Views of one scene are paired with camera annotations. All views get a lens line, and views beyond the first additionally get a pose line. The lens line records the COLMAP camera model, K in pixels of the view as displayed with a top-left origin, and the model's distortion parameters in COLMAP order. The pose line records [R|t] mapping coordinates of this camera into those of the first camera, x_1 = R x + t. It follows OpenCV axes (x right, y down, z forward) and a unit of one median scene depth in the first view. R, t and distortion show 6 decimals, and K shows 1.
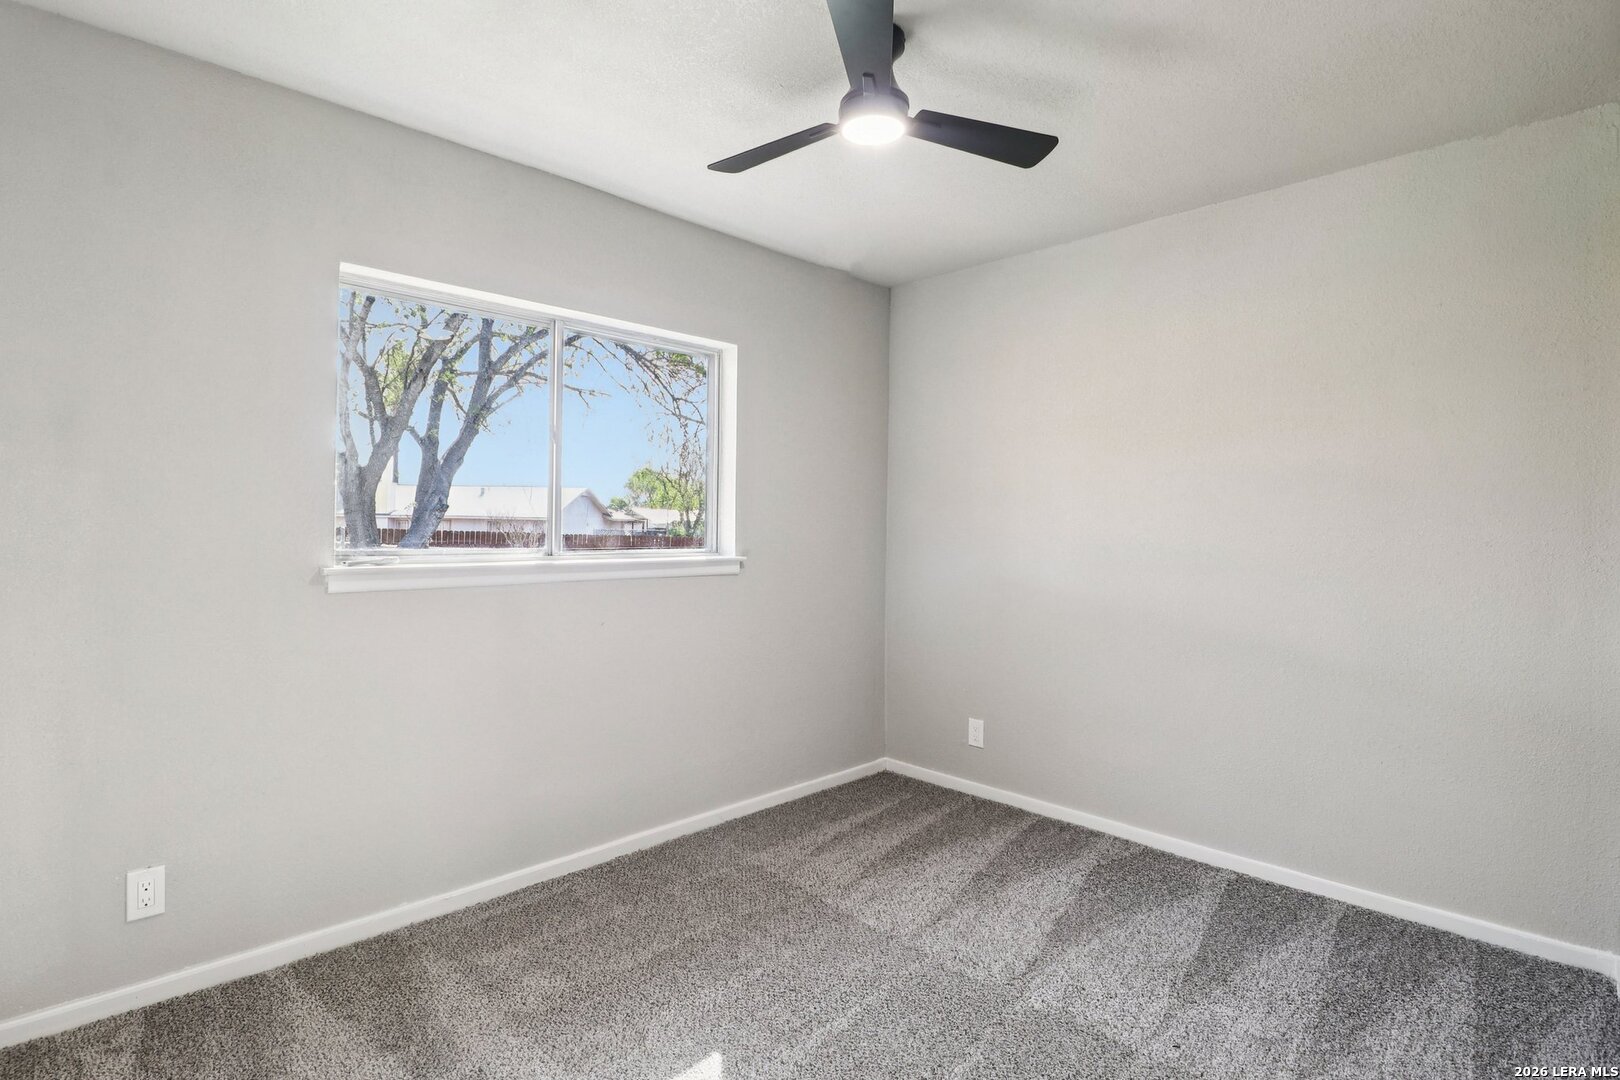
lens RADIAL K [[761.9, 0, 807.8], [0, 761.9, 539.0], [0, 0, 1]] dist [-0.004304, -0.006597]
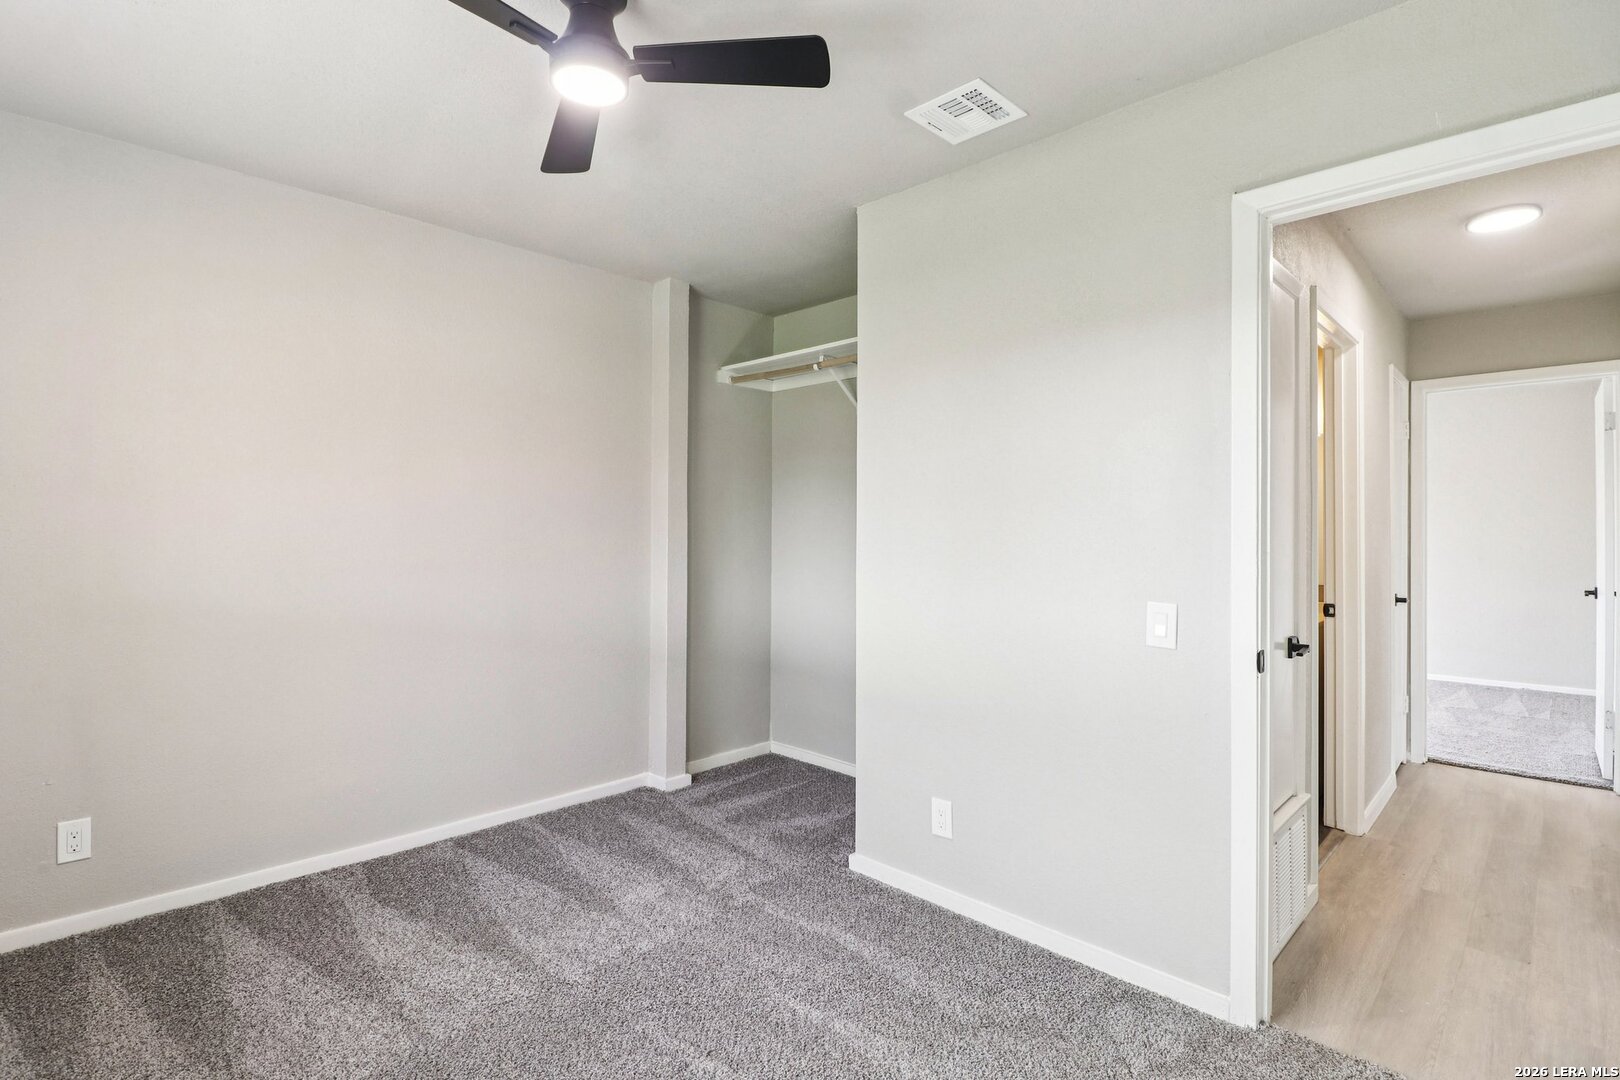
lens RADIAL K [[761.9, 0, 808.2], [0, 761.9, 532.9], [0, 0, 1]] dist [-0.004304, -0.006597]
pose [[-0.005039, -0.011513, 0.999921, -0.562295], [-0.005554, 0.999919, 0.011485, -0.020167], [-0.999972, -0.005496, -0.005103, 0.515944]]
